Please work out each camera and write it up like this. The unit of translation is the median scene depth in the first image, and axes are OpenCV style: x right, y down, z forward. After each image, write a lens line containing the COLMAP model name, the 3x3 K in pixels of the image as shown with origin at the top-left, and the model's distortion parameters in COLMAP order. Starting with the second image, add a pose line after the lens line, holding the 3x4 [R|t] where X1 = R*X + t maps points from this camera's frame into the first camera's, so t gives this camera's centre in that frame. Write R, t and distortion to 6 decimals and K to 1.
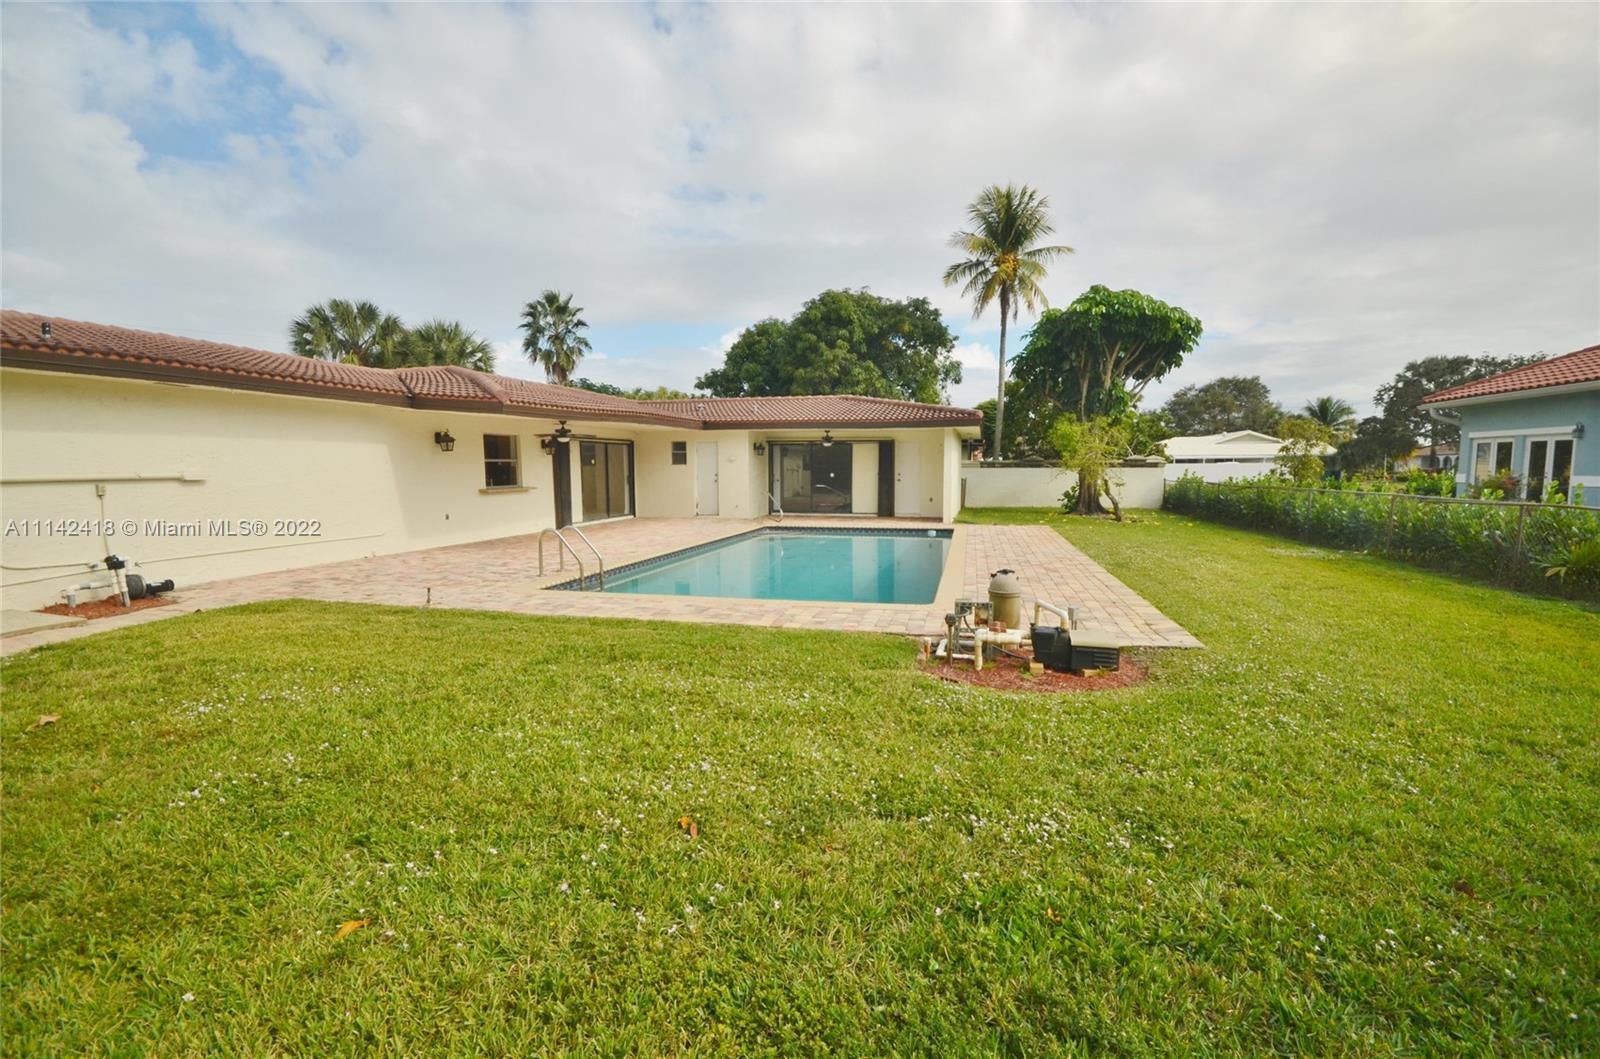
lens RADIAL K [[693.0, 0, 821.8], [0, 693.0, 554.8], [0, 0, 1]] dist [0.001062, -0.007362]
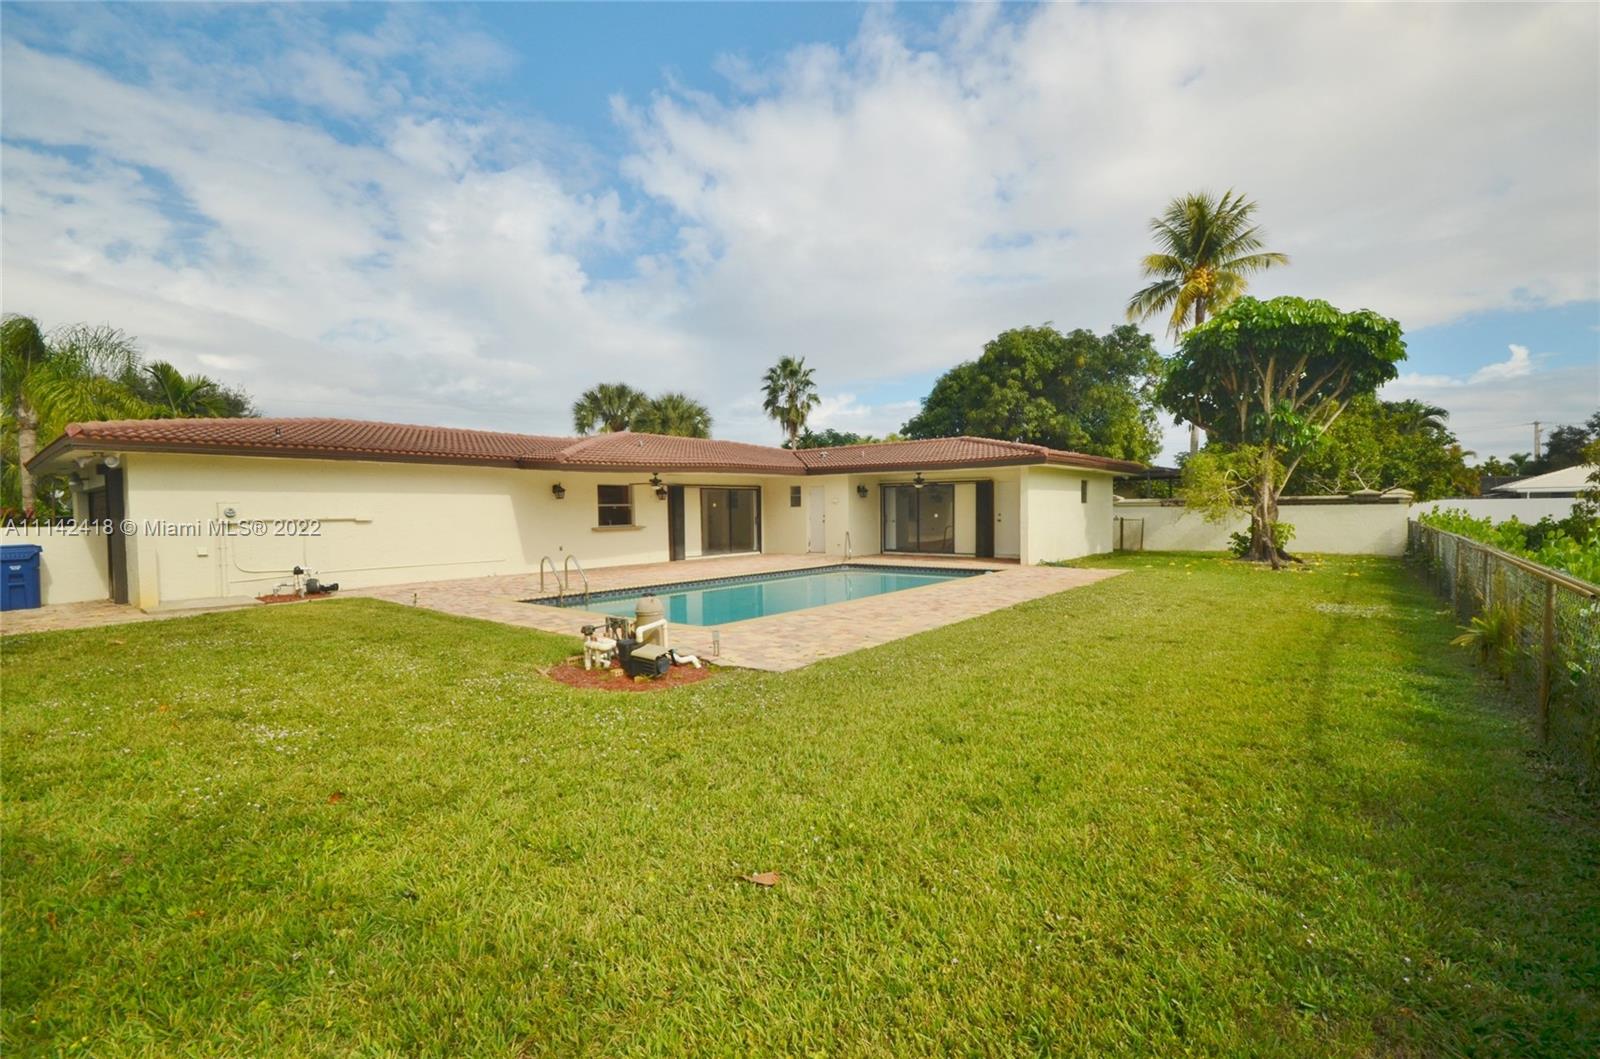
lens RADIAL K [[693.0, 0, 813.2], [0, 693.0, 538.5], [0, 0, 1]] dist [0.001062, -0.007362]
pose [[0.902925, 0.010356, -0.429673, 0.192299], [-0.045385, 0.996418, -0.071358, -0.000930], [0.427395, 0.083932, 0.900160, 0.011192]]
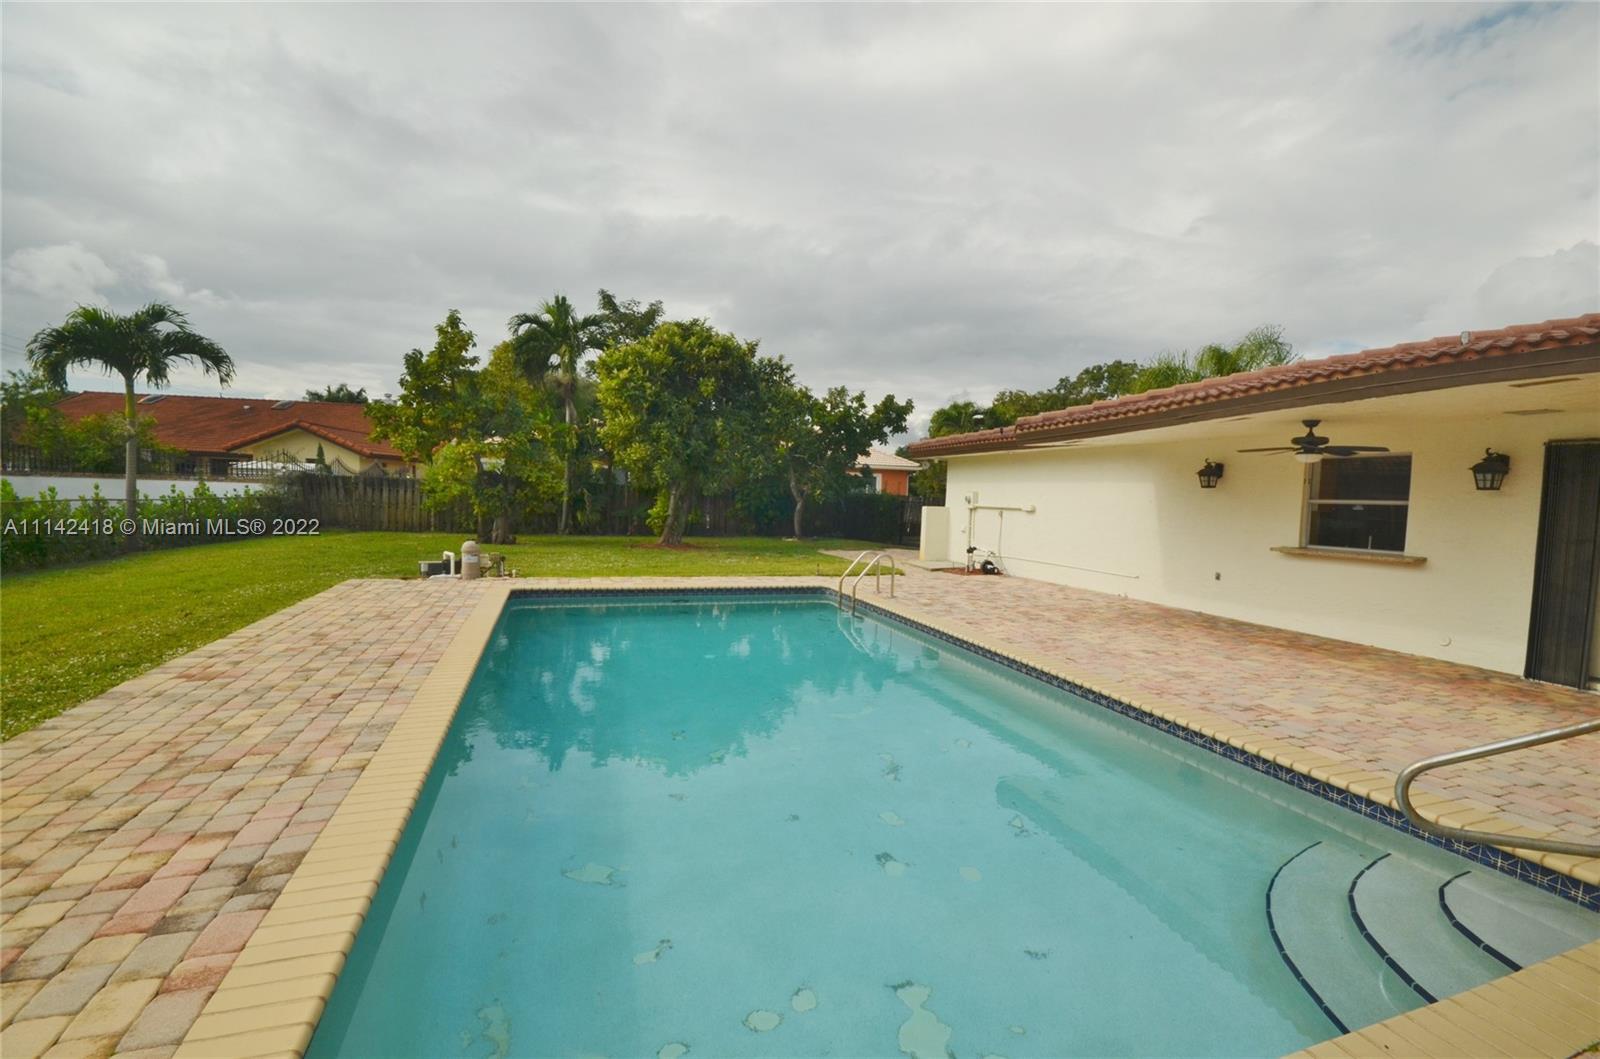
lens RADIAL K [[693.0, 0, 811.9], [0, 693.0, 533.8], [0, 0, 1]] dist [0.001062, -0.007362]
pose [[-0.847170, 0.002218, -0.531317, 0.090014], [-0.100320, 0.981337, 0.164054, -0.075290], [0.521765, 0.192283, -0.831137, 0.588527]]
